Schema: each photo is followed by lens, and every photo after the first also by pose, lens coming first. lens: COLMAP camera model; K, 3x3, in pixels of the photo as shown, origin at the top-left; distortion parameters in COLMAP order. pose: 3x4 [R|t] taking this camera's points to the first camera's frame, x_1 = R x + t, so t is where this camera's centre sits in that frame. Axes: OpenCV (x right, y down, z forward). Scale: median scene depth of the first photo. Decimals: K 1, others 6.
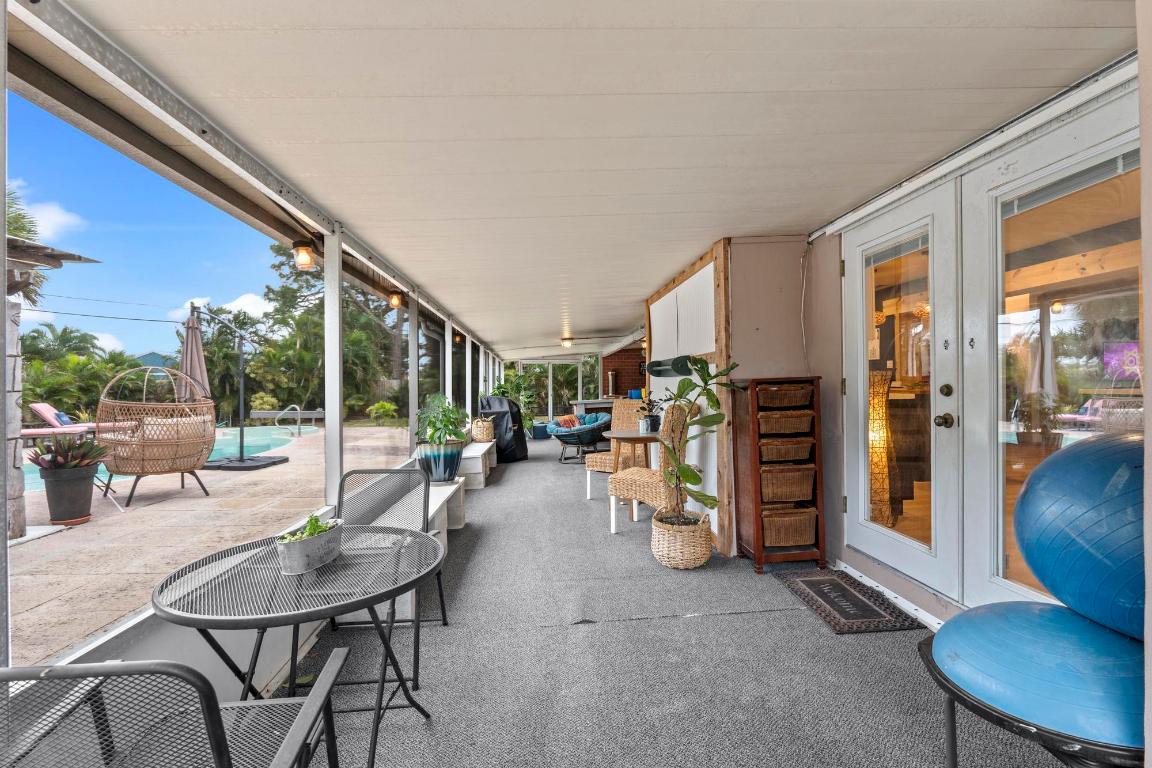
lens RADIAL K [[497.4, 0, 582.4], [0, 497.4, 386.7], [0, 0, 1]] dist [-0.008936, -0.000360]
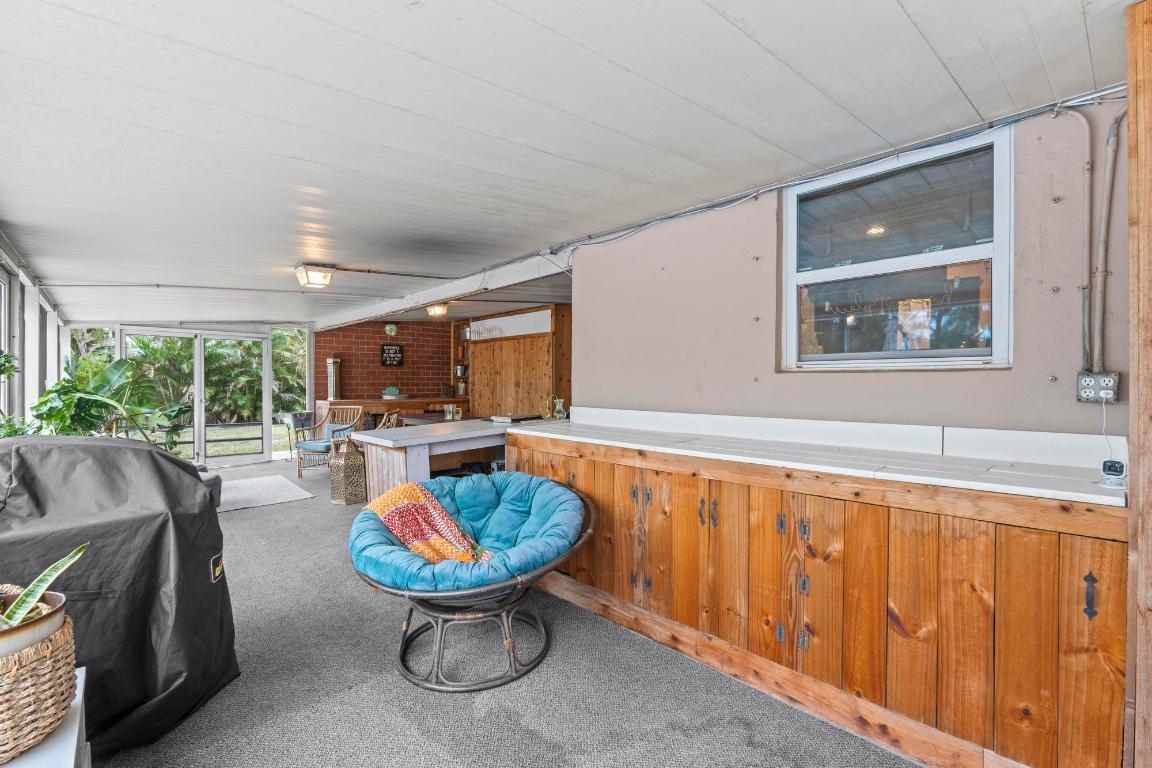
lens RADIAL K [[515.3, 0, 576.0], [0, 515.3, 384.0], [0, 0, 1]] dist [-0.009507, -0.000088]
pose [[0.793813, 0.003960, 0.608149, -0.089807], [-0.005495, 0.999985, 0.000661, -0.004394], [-0.608137, -0.003866, 0.793822, 0.458049]]
